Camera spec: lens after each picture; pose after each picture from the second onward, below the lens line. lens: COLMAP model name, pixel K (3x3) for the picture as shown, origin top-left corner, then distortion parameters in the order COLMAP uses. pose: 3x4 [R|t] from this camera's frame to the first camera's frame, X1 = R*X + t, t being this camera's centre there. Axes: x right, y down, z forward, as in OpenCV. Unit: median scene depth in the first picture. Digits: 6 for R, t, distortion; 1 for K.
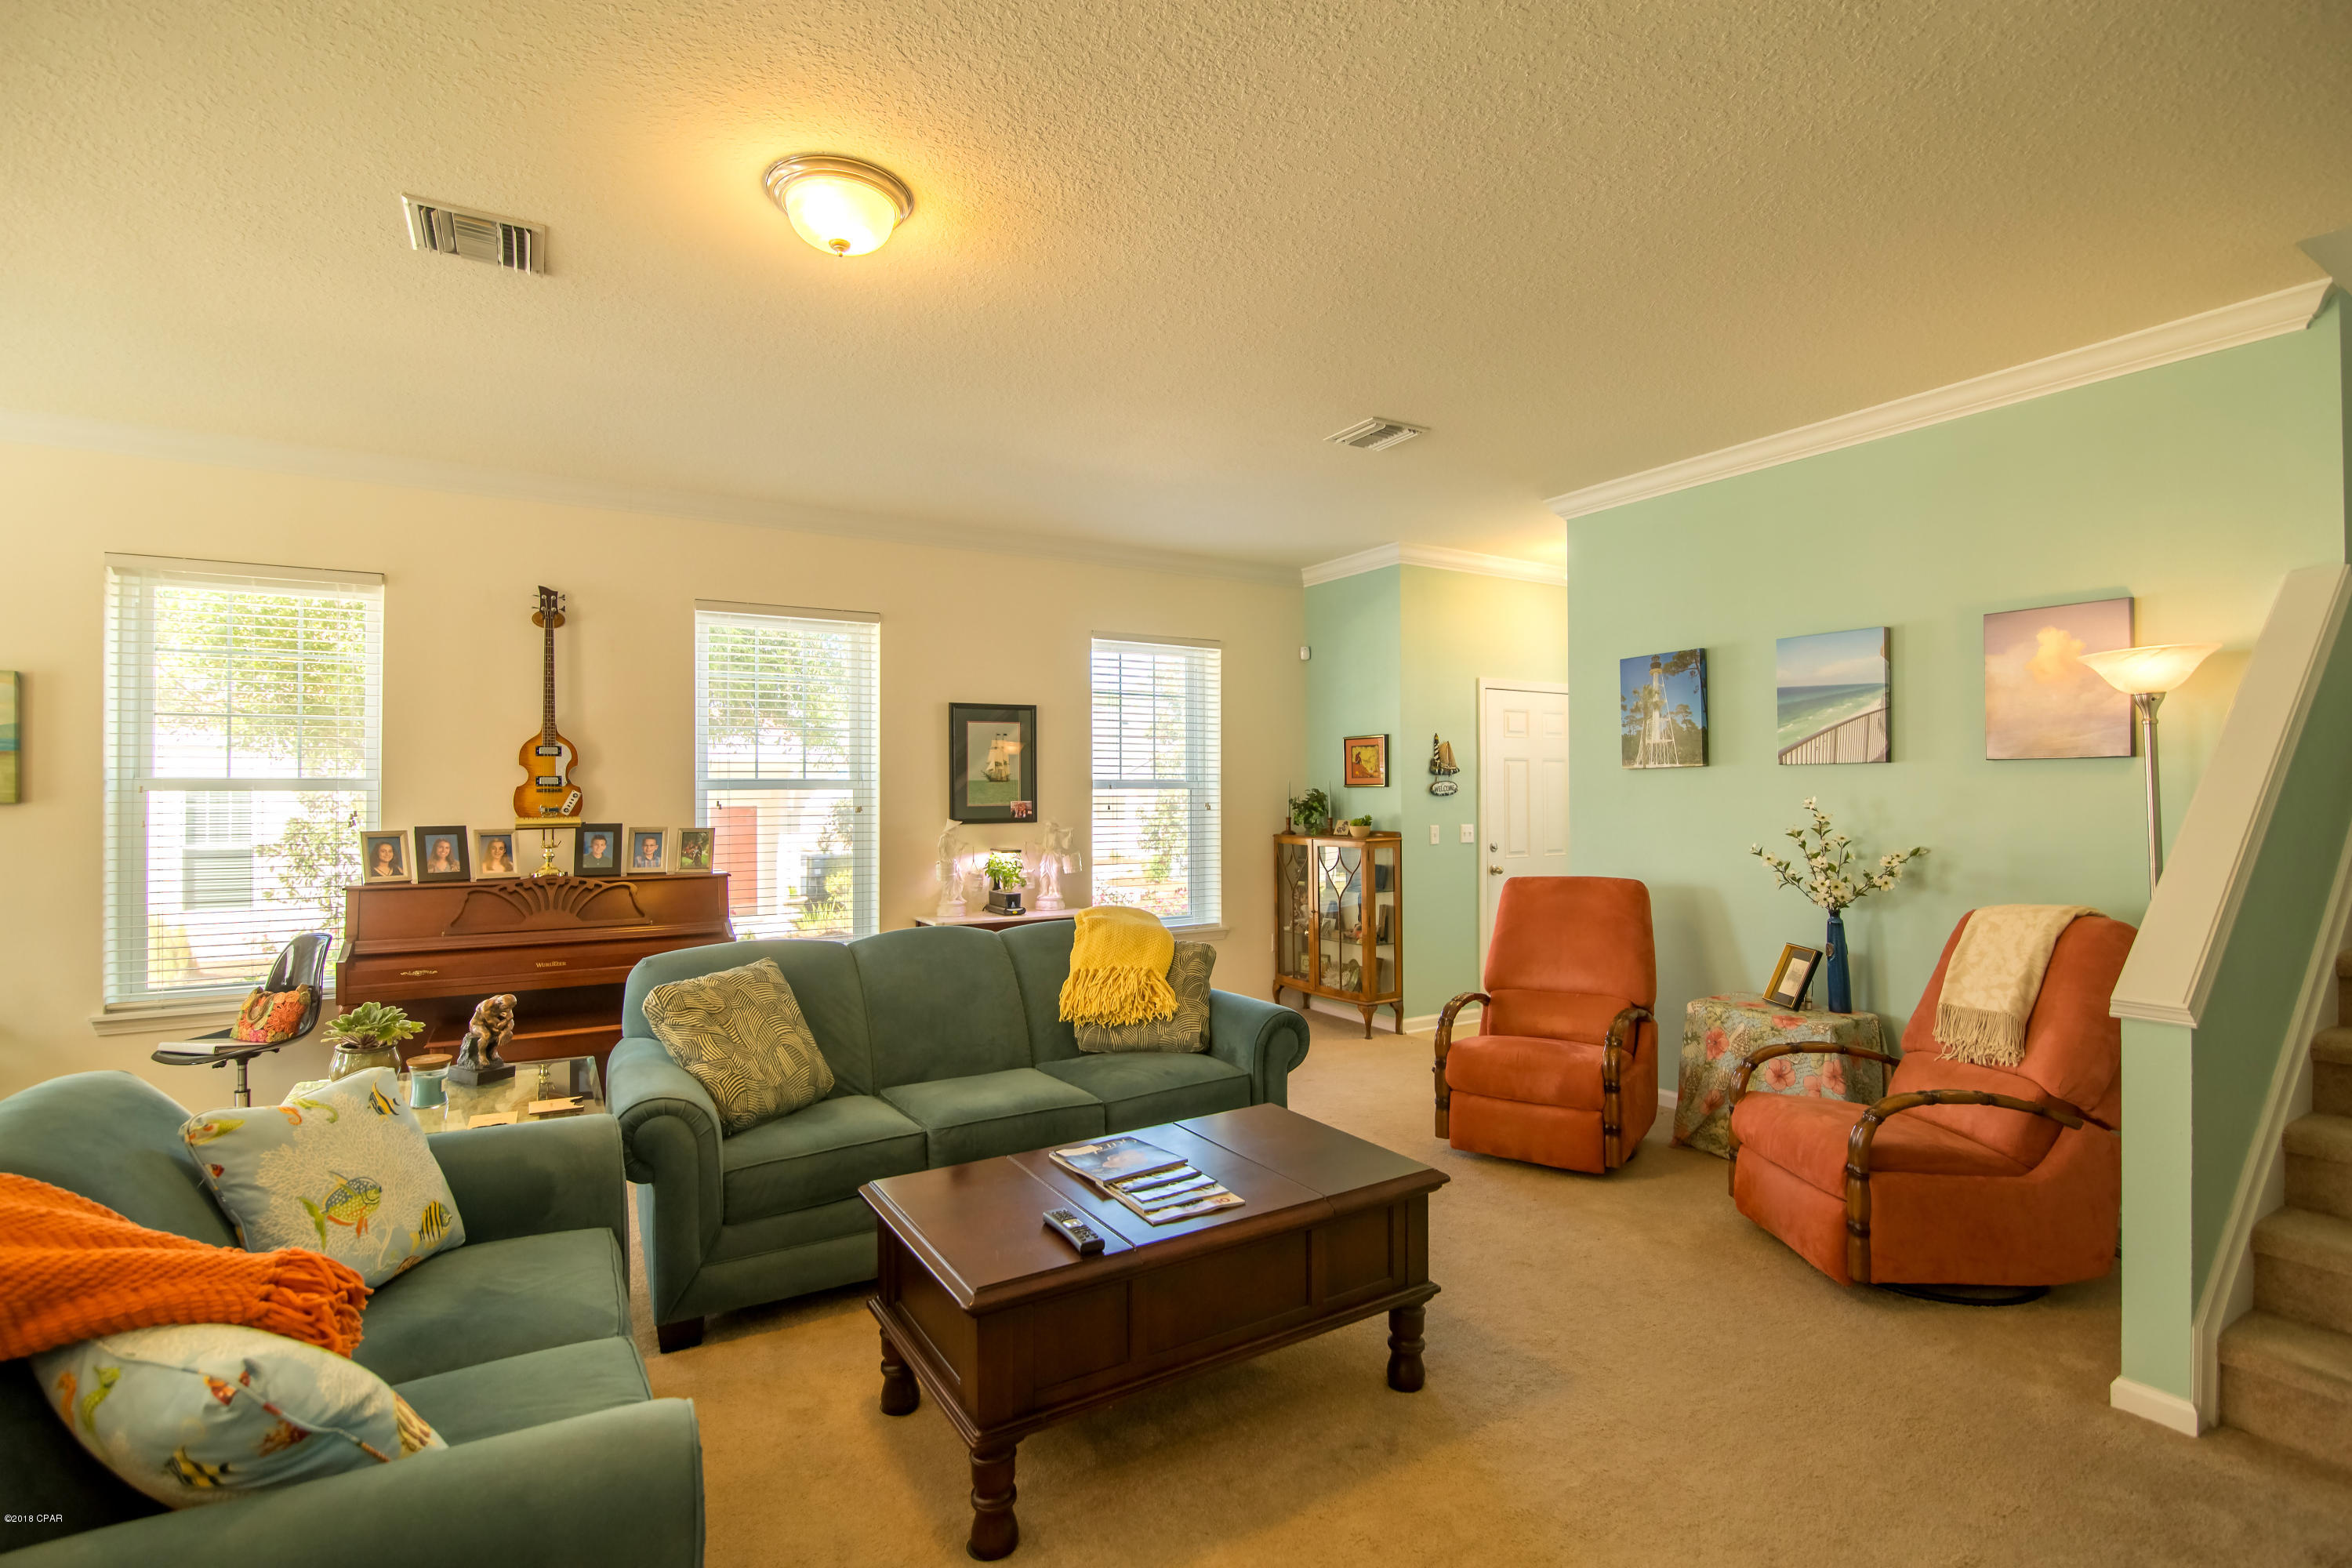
lens RADIAL K [[1081.6, 0, 1171.5], [0, 1081.6, 784.1], [0, 0, 1]] dist [-0.019377, 0.001055]
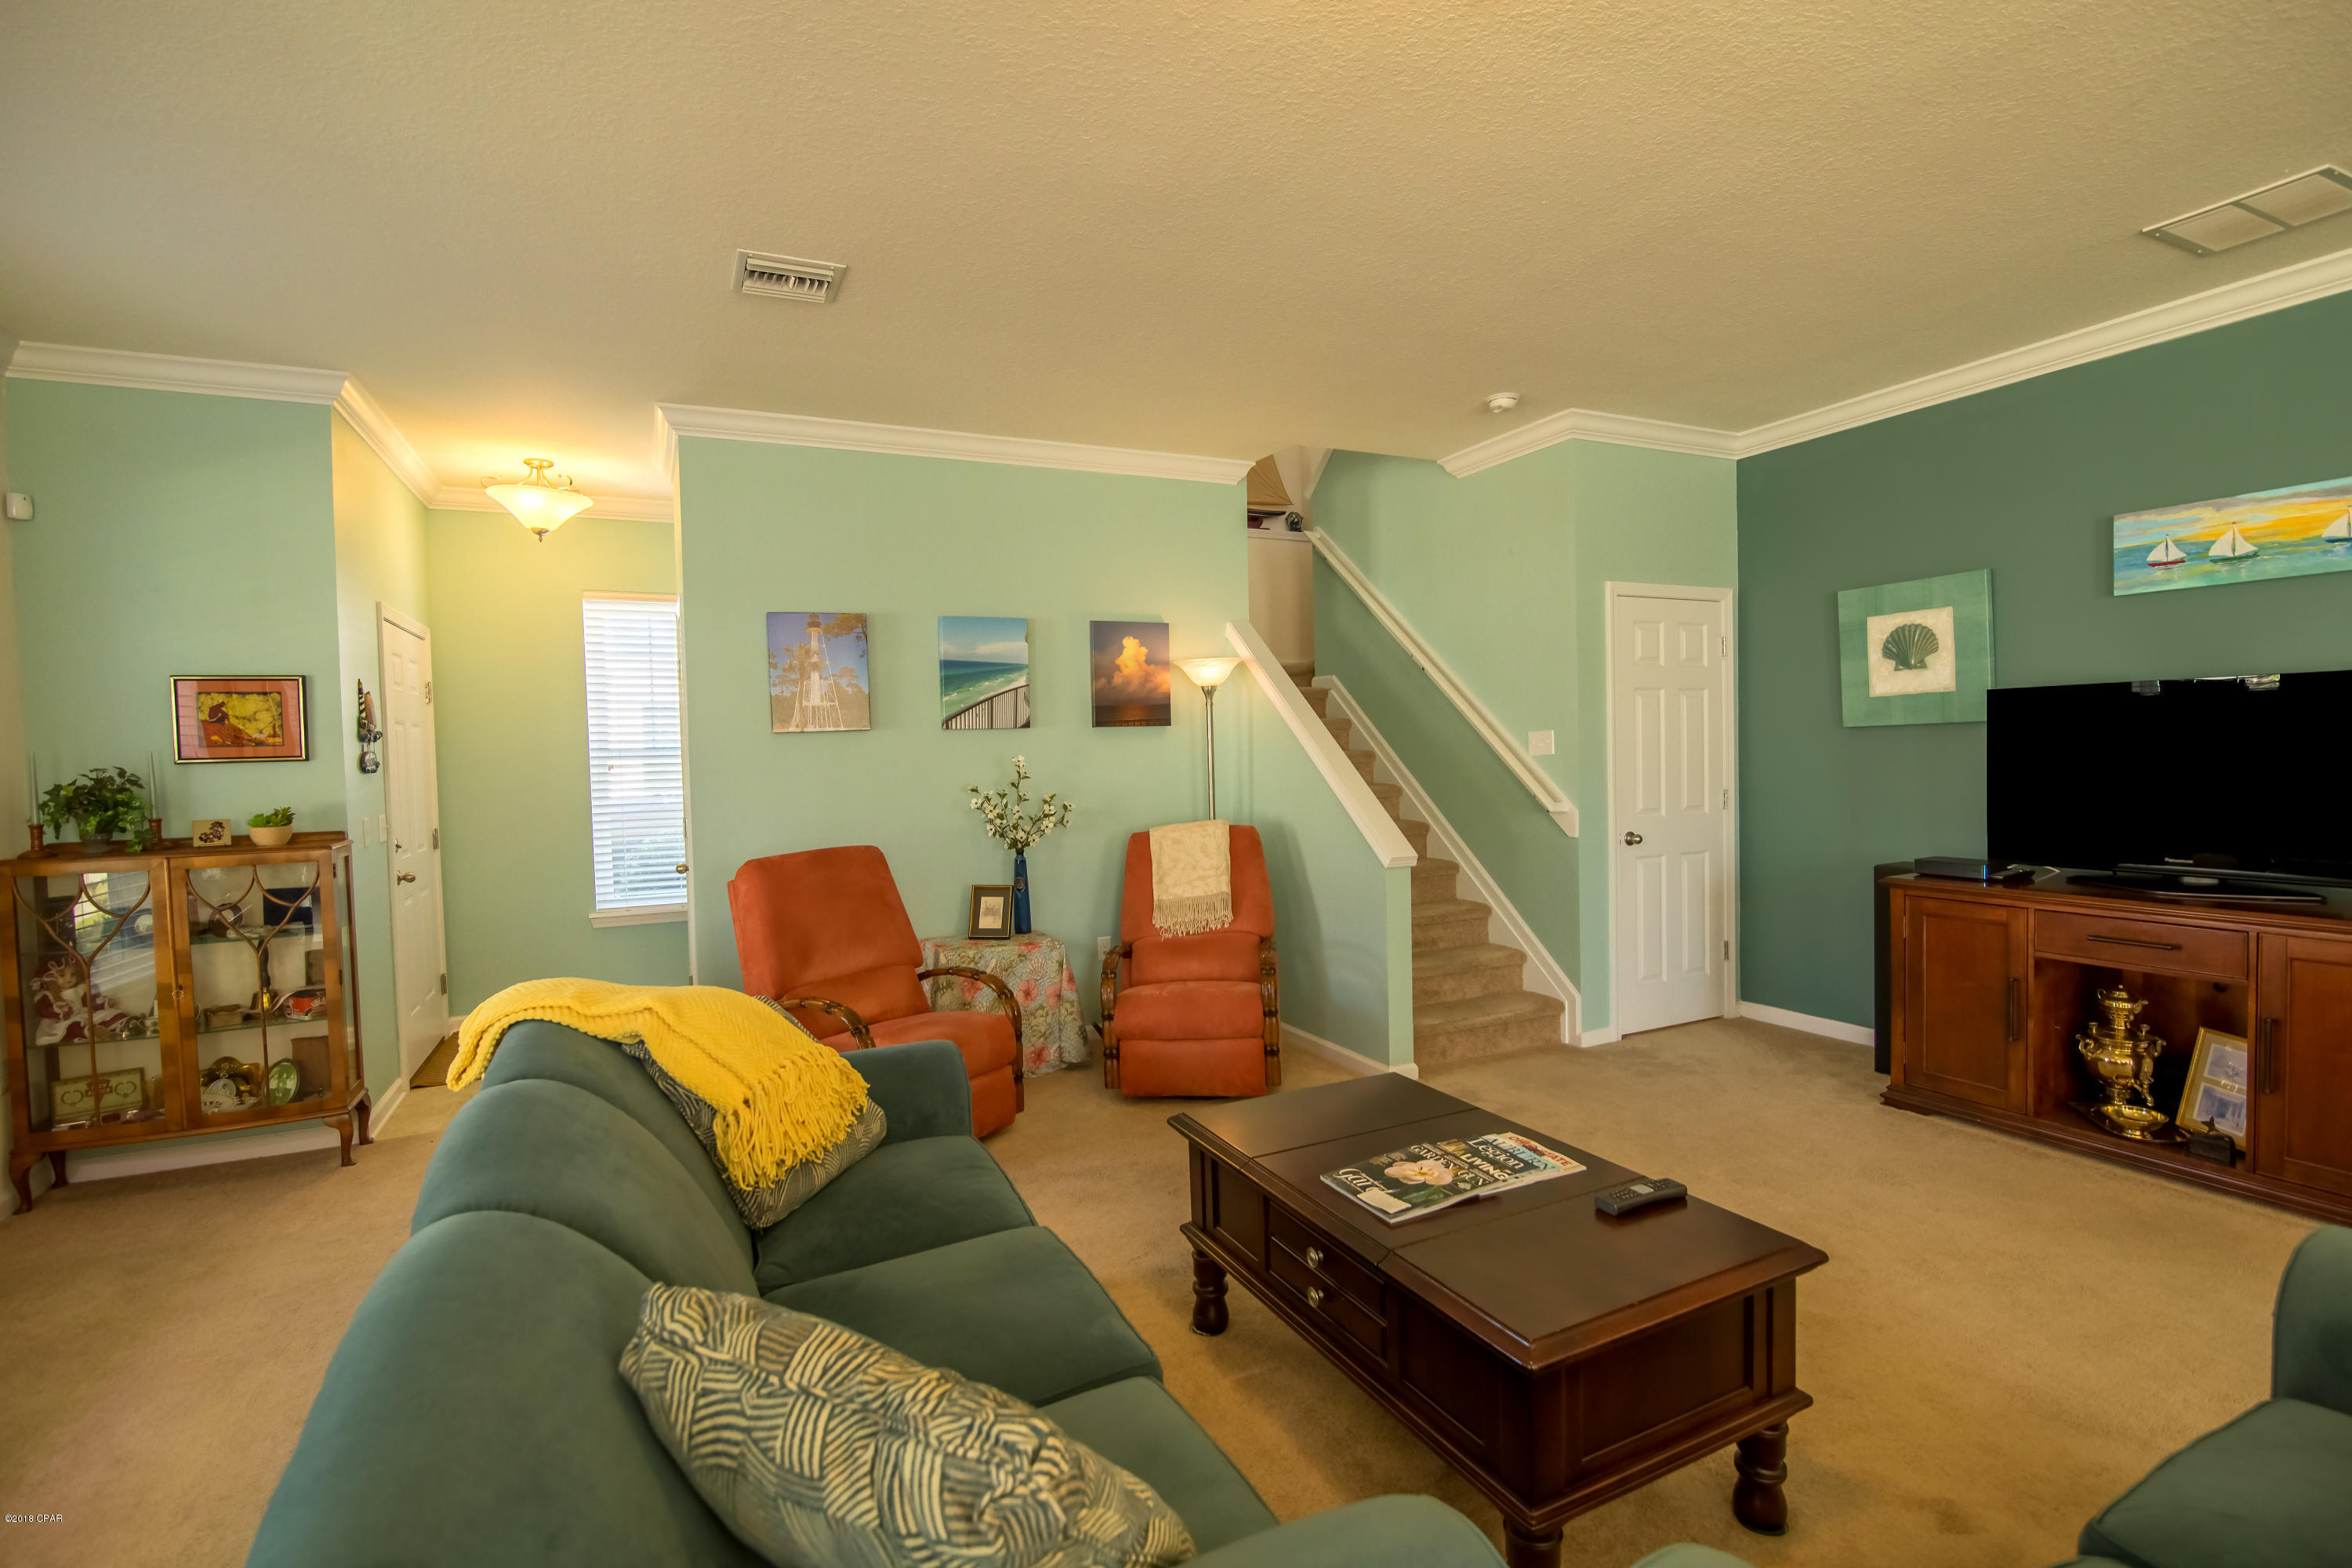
lens RADIAL K [[1081.6, 0, 1171.5], [0, 1081.6, 784.1], [0, 0, 1]] dist [-0.019377, 0.001055]
pose [[0.097478, -0.032946, 0.994692, -0.517139], [0.017656, 0.999352, 0.031370, 0.007768], [-0.995081, 0.014504, 0.097997, 0.643059]]
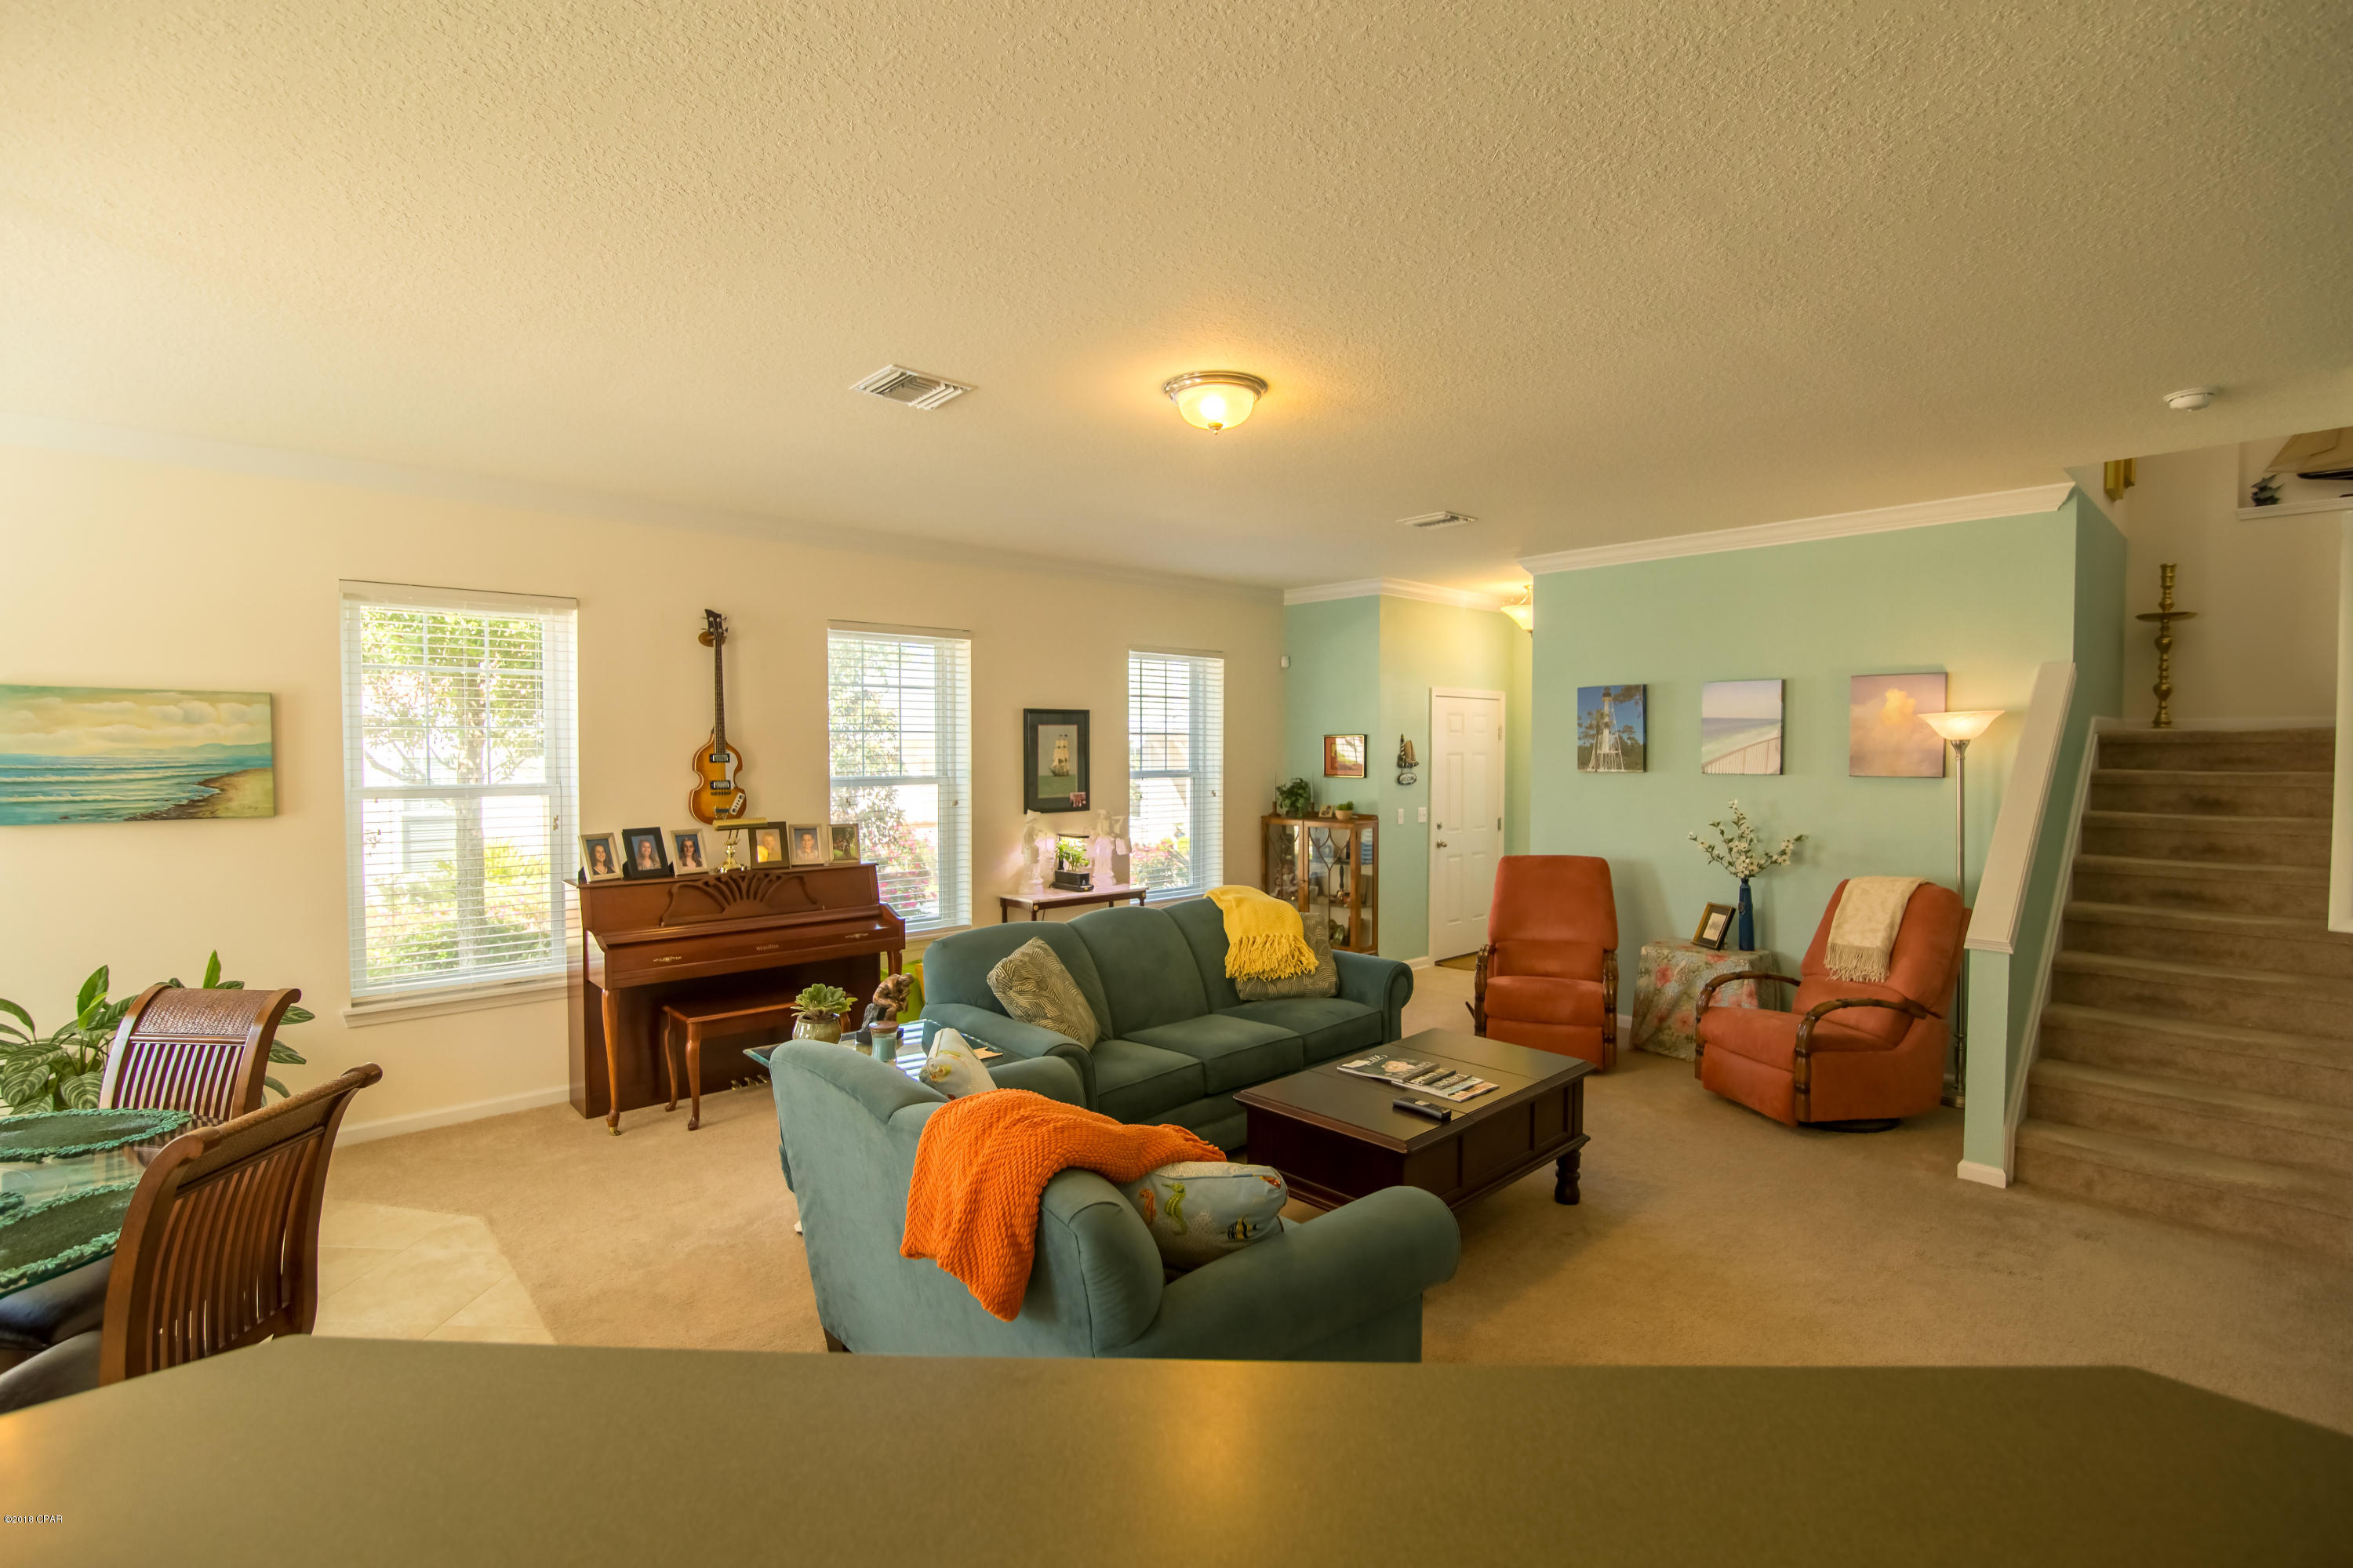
lens RADIAL K [[1082.1, 0, 1172.0], [0, 1082.1, 784.1], [0, 0, 1]] dist [-0.019377, 0.001055]
pose [[0.979672, -0.003282, 0.200578, -0.369960], [-0.005022, 0.999151, 0.040881, -0.056155], [-0.200542, -0.041058, 0.978824, -0.212261]]
